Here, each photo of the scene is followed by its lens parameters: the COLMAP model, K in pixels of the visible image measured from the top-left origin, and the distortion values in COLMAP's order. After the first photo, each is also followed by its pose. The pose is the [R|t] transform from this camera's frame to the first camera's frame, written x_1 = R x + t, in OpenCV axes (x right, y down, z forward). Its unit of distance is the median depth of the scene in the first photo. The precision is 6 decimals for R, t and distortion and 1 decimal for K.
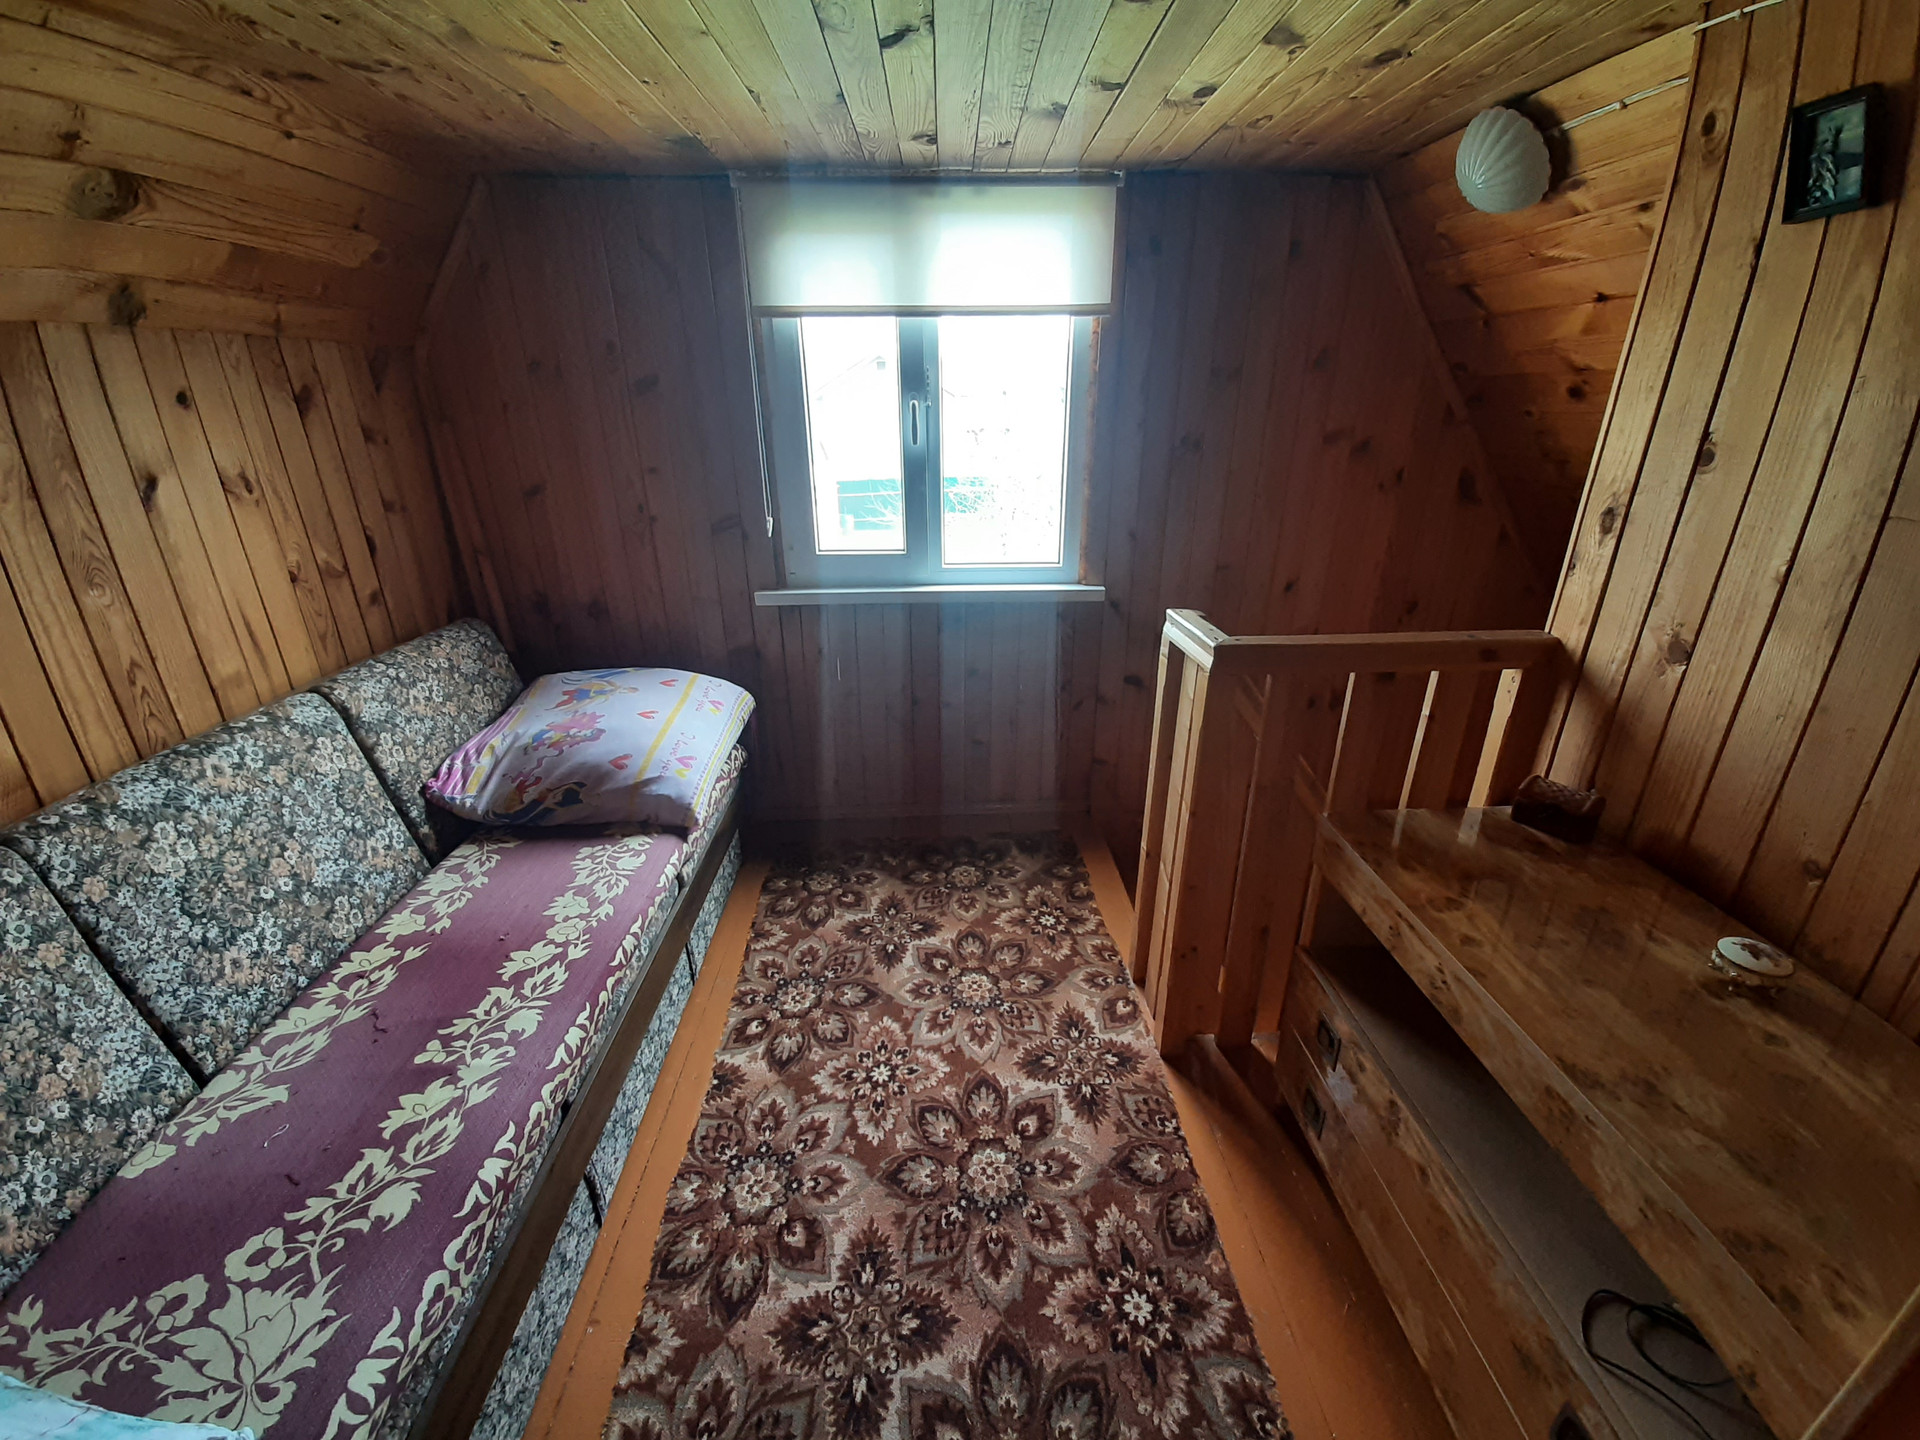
lens RADIAL K [[750.6, 0, 967.0], [0, 750.6, 708.8], [0, 0, 1]] dist [0.014871, -0.014126]
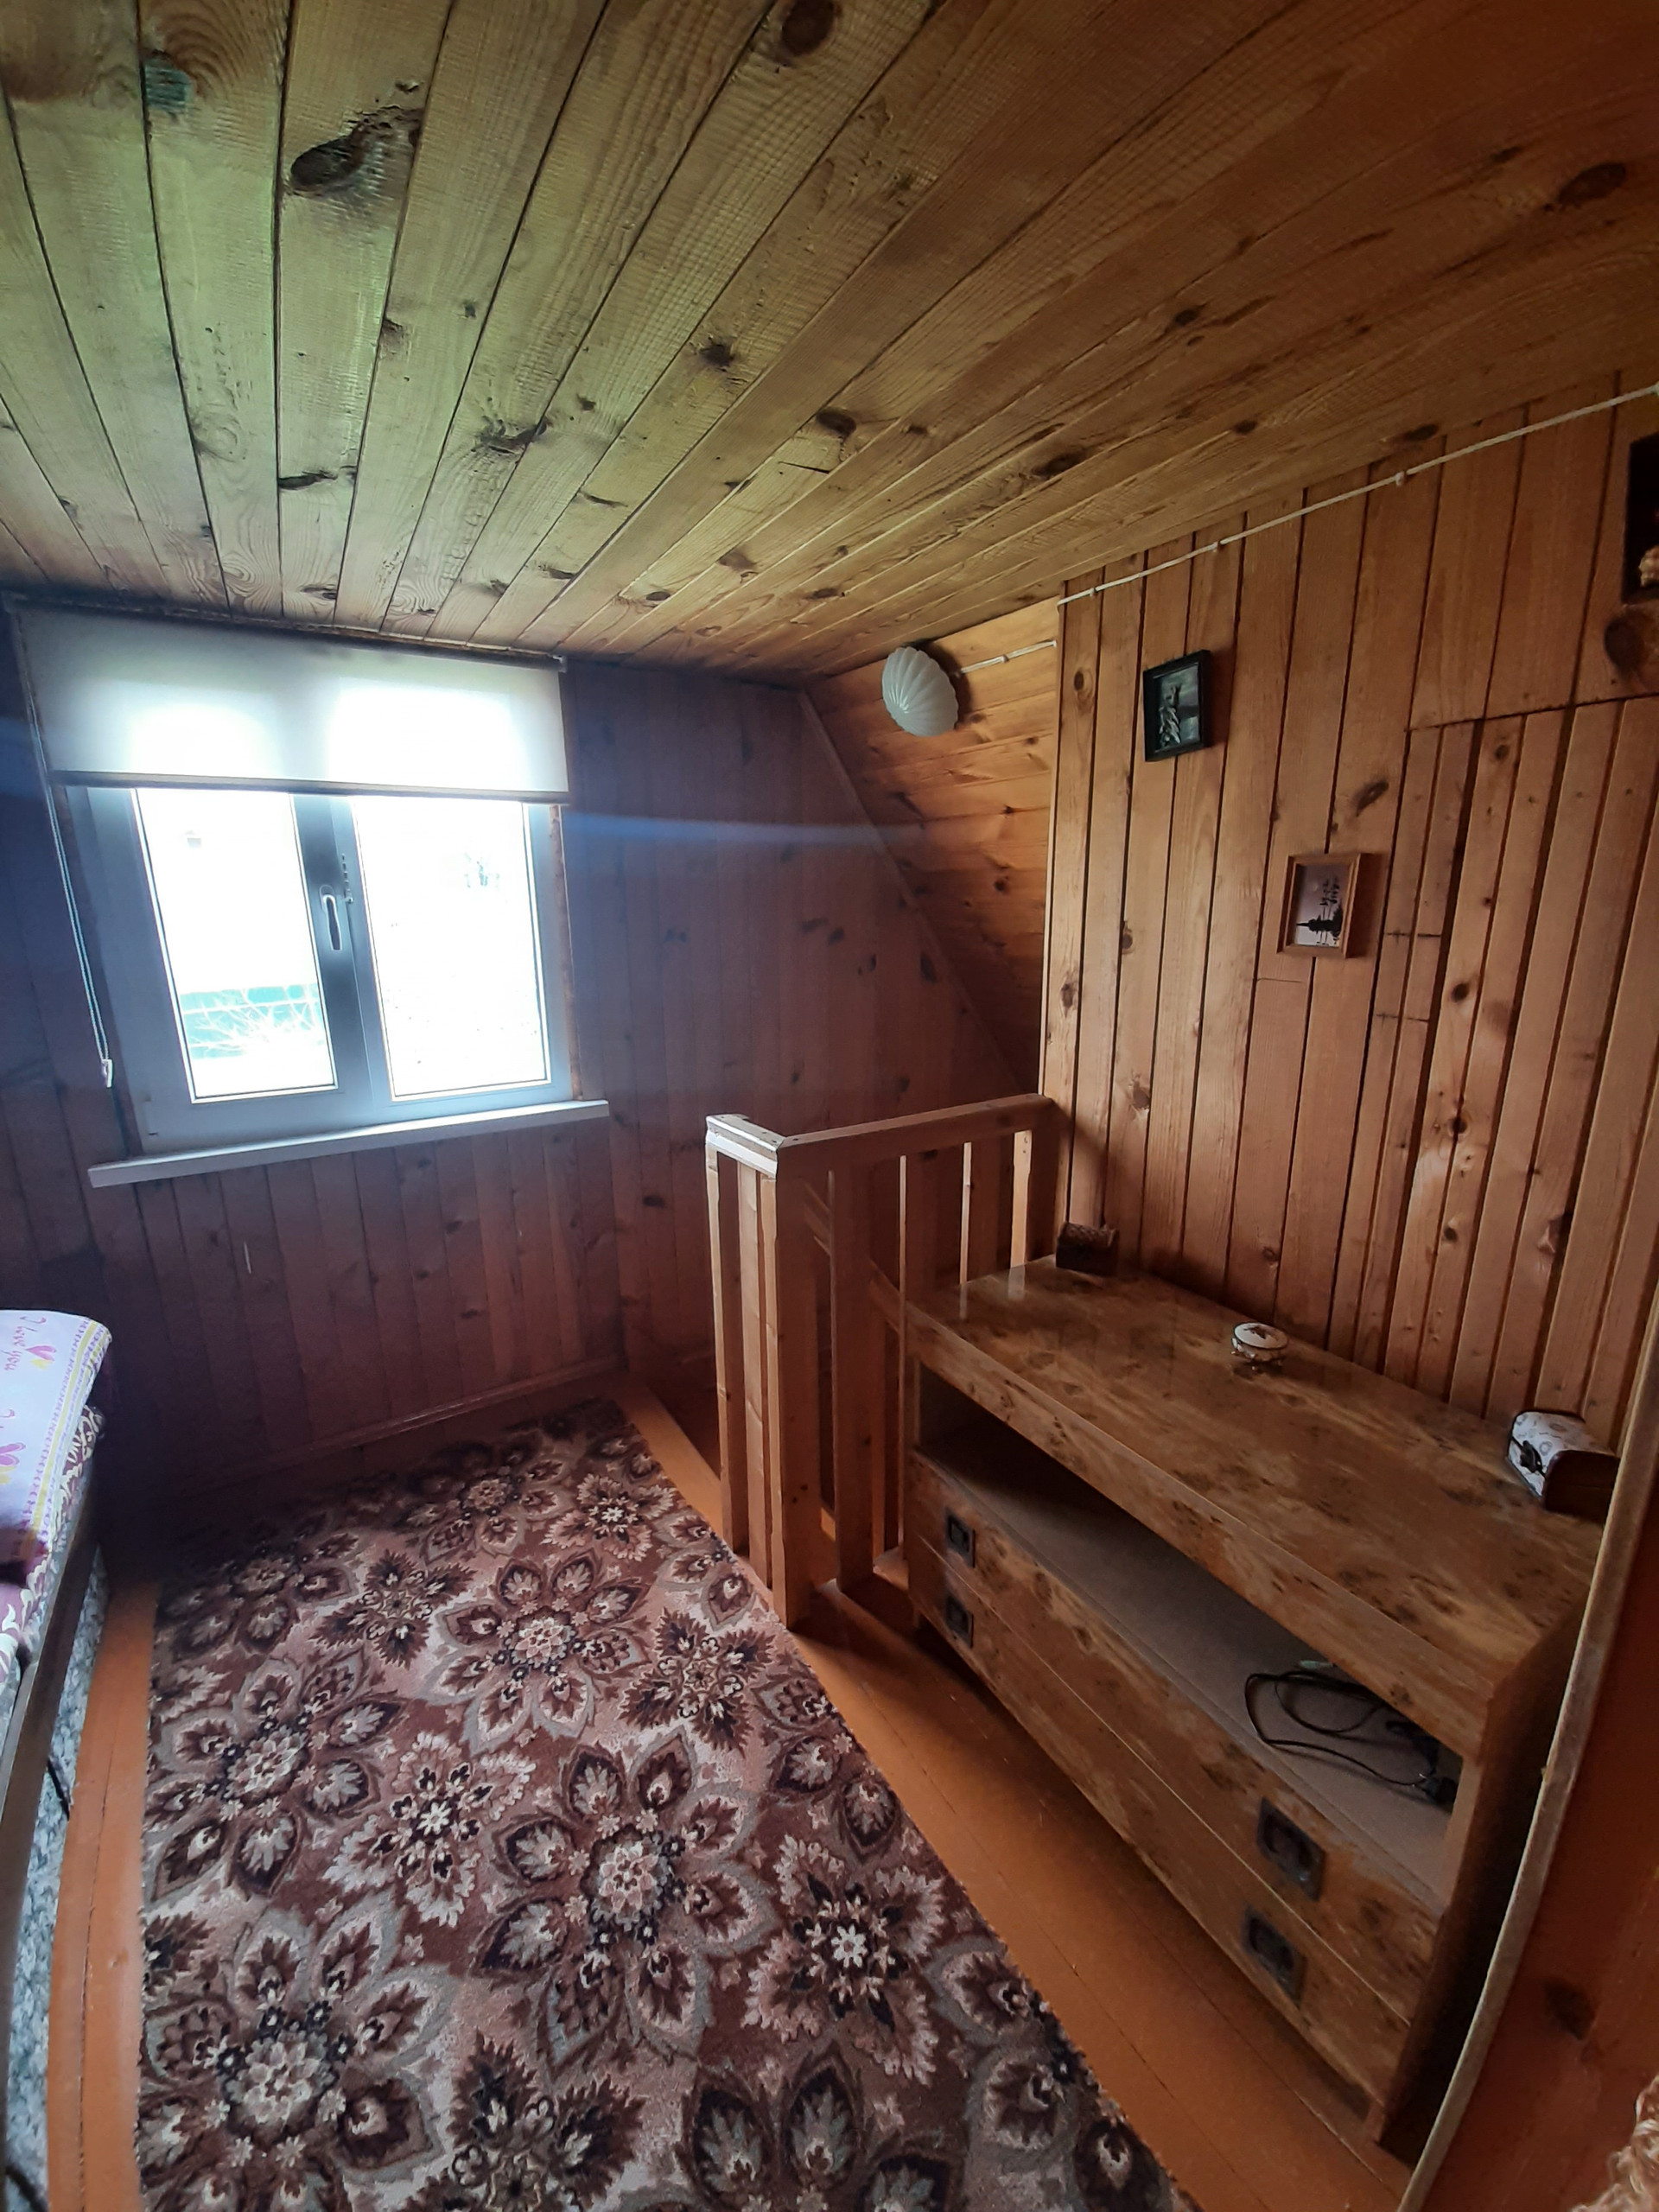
lens RADIAL K [[864.8, 0, 835.5], [0, 864.8, 1110.4], [0, 0, 1]] dist [0.014871, -0.014126]
pose [[0.868783, -0.125358, 0.479063, -0.109604], [0.189229, 0.978050, -0.087239, -0.021680], [-0.457612, 0.166444, 0.873434, 0.017818]]
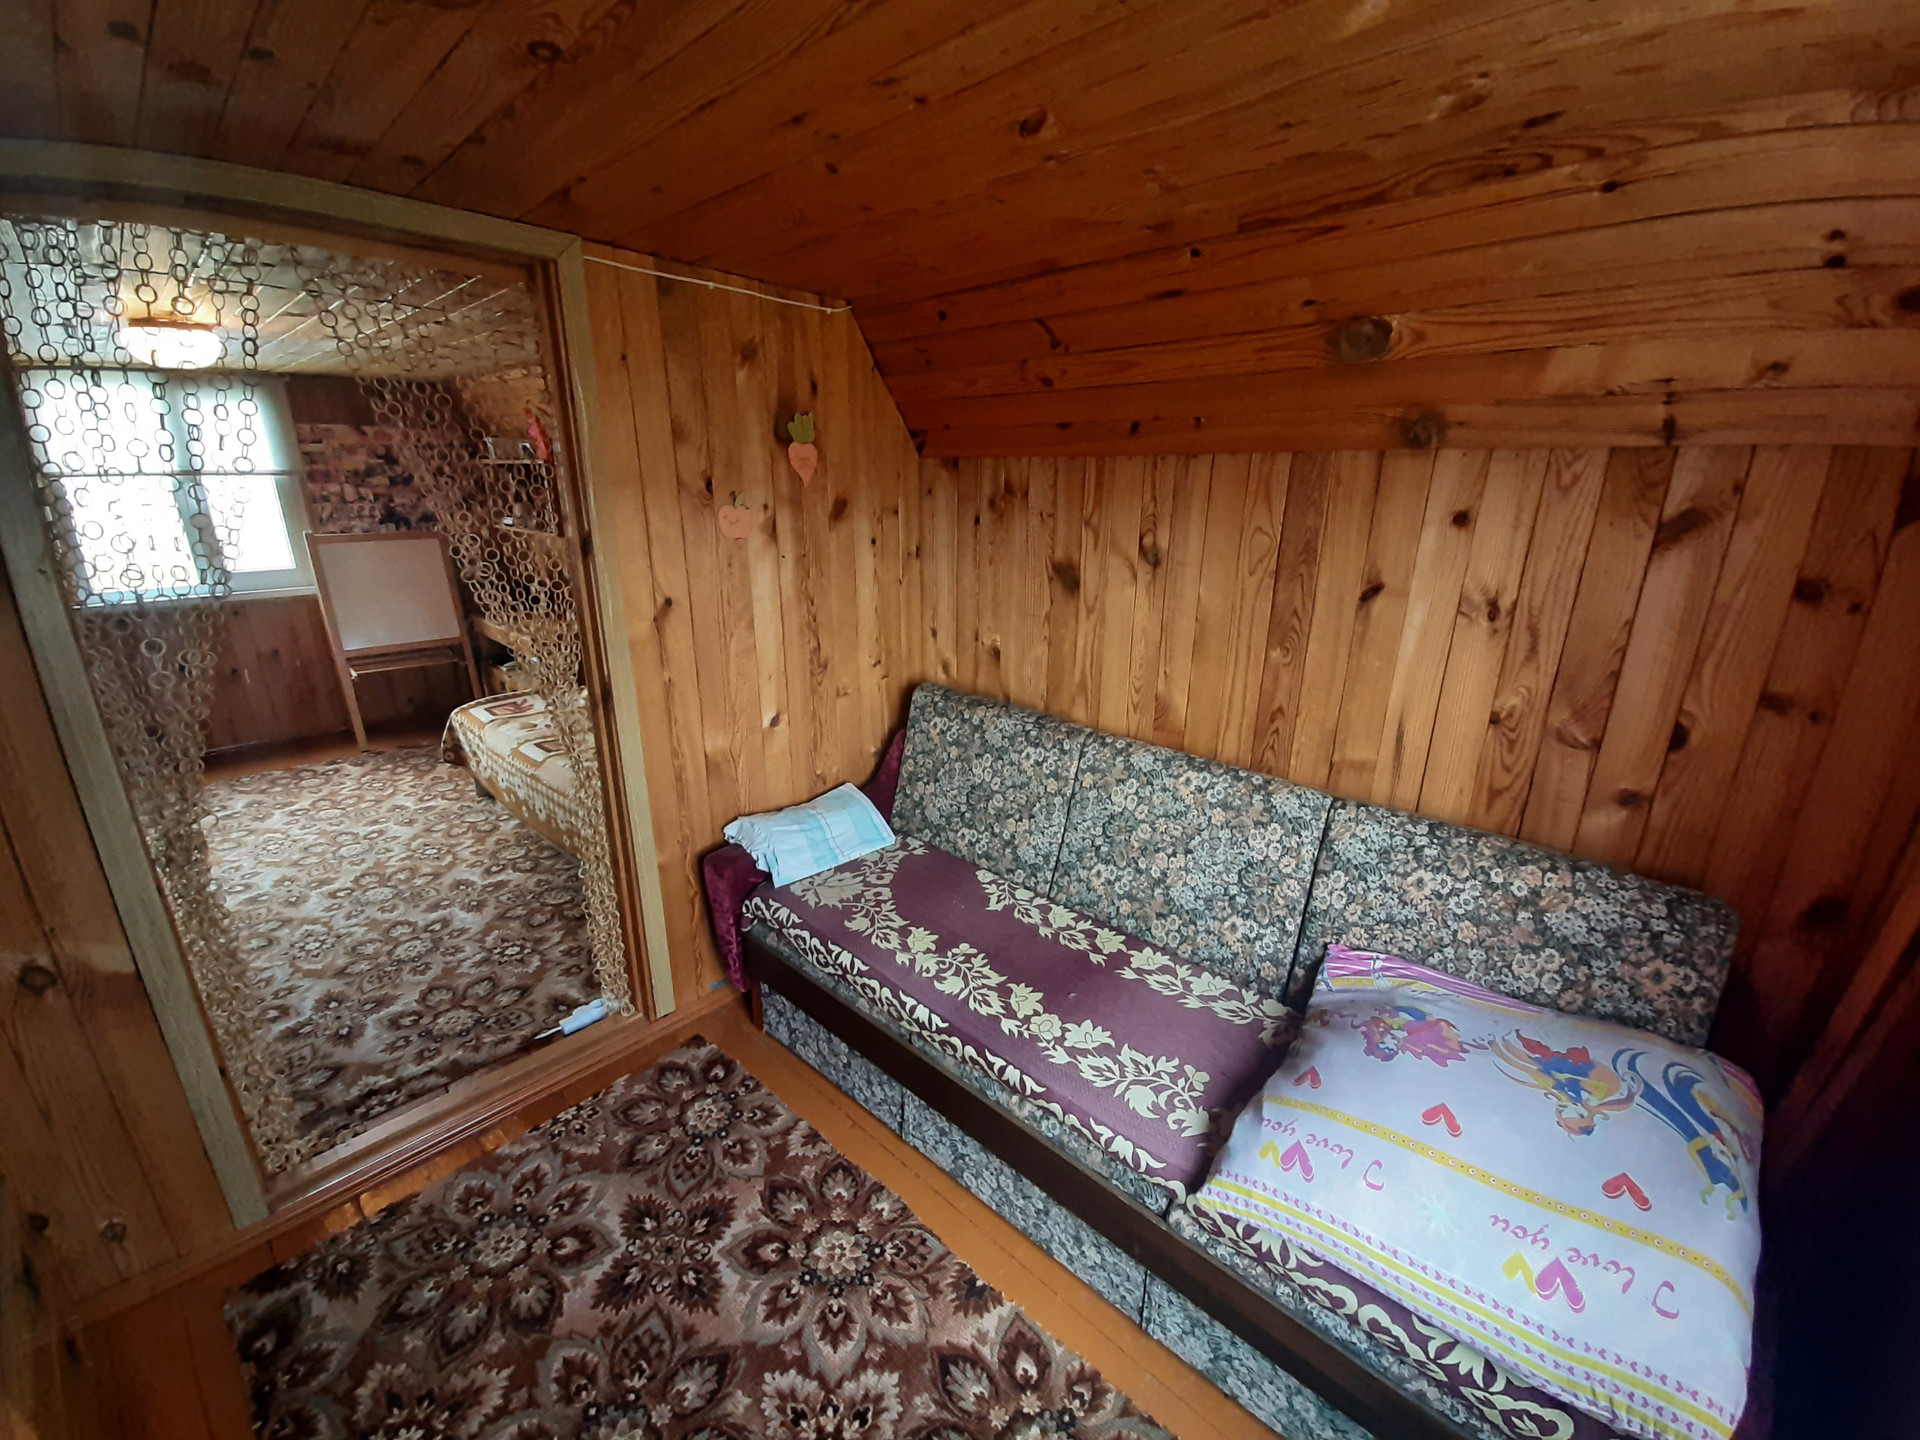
lens RADIAL K [[750.6, 0, 965.8], [0, 750.6, 709.9], [0, 0, 1]] dist [0.014871, -0.014126]
pose [[-0.699453, 0.211341, -0.682715, 0.149854], [-0.274286, 0.802740, 0.529506, -0.566217], [0.659949, 0.557624, -0.503511, 1.223208]]
